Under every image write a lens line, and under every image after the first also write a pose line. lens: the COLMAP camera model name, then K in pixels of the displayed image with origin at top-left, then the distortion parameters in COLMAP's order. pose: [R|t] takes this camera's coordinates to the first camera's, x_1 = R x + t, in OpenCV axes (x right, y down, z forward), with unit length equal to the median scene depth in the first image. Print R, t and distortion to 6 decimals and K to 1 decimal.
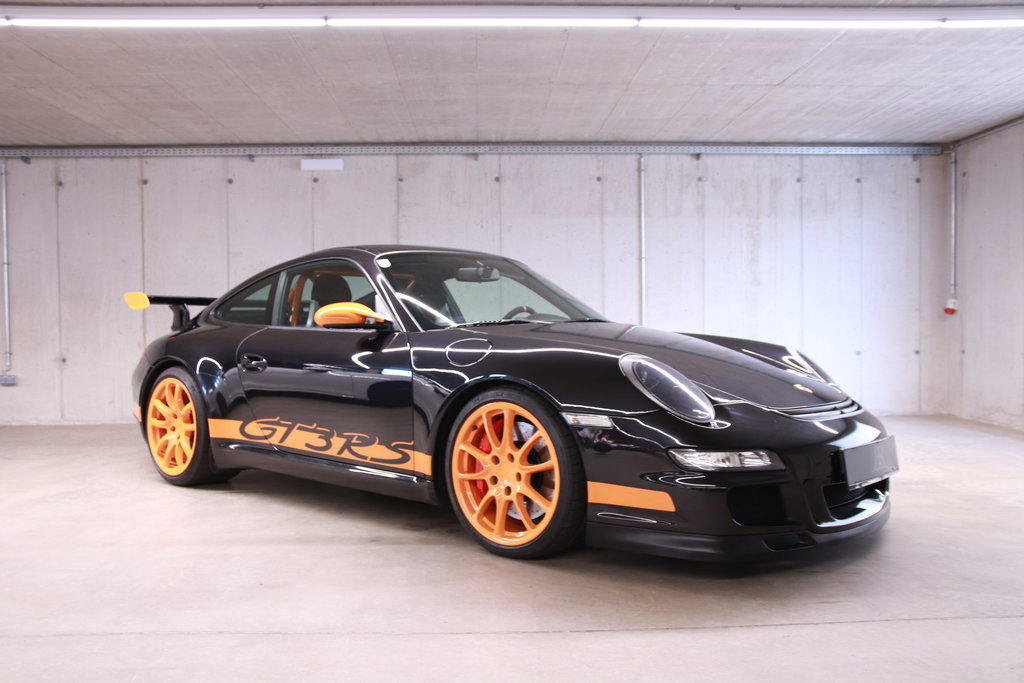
lens RADIAL K [[907.7, 0, 504.2], [0, 907.7, 348.4], [0, 0, 1]] dist [-0.108131, 0.172451]
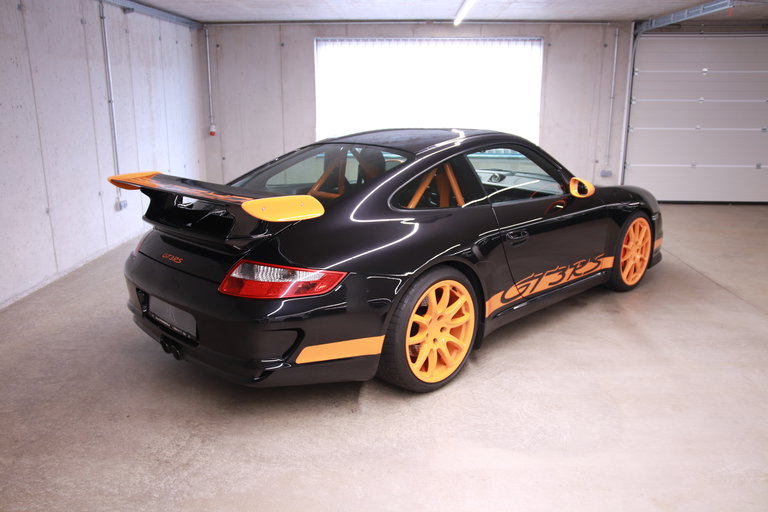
lens RADIAL K [[635.2, 0, 384.0], [0, 635.2, 256.0], [0, 0, 1]] dist [-0.113792, 0.131123]
pose [[0.071524, -0.242575, 0.967493, -0.623003], [0.027809, 0.970085, 0.241169, -0.093737], [-0.997051, 0.009656, 0.076130, 0.632469]]
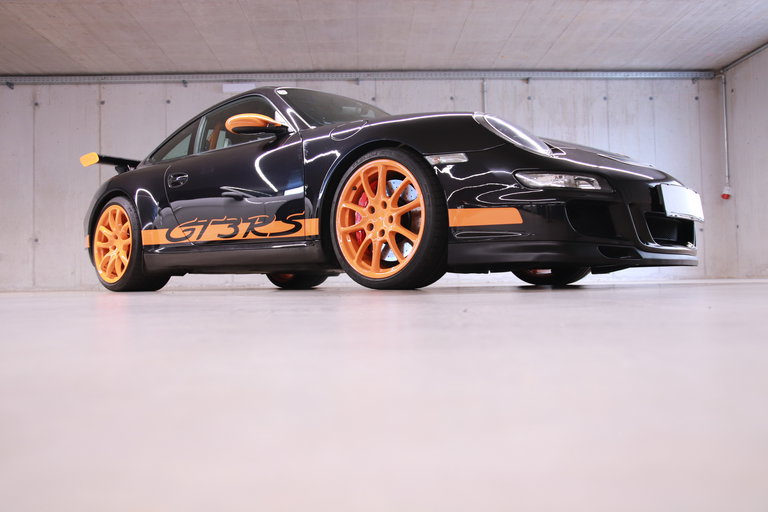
lens RADIAL K [[681.3, 0, 384.0], [0, 681.3, 256.0], [0, 0, 1]] dist [-0.107537, 0.167905]
pose [[0.999945, -0.009874, 0.003588, 0.001350], [0.010092, 0.997714, -0.066825, 0.106565], [-0.002920, 0.066857, 0.997758, 0.043252]]
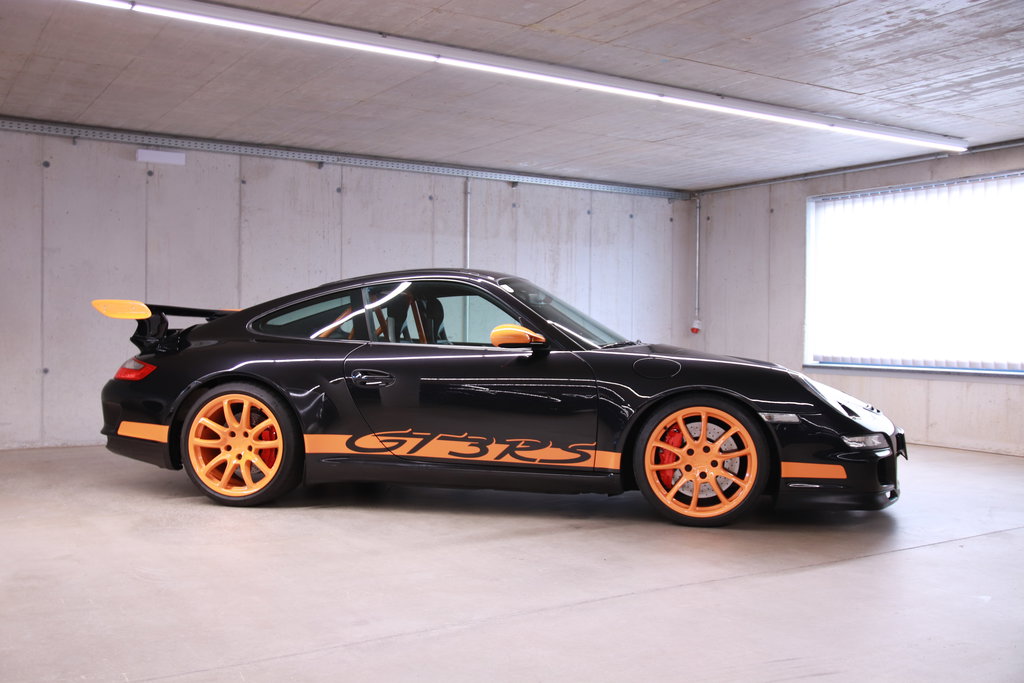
lens RADIAL K [[1011.2, 0, 512.0], [0, 1011.2, 341.5], [0, 0, 1]] dist [-0.064753, 0.184910]
pose [[0.860767, 0.011129, 0.508878, -0.416271], [-0.003451, 0.999866, -0.016029, -0.004399], [-0.508988, 0.012042, 0.860690, -0.045849]]
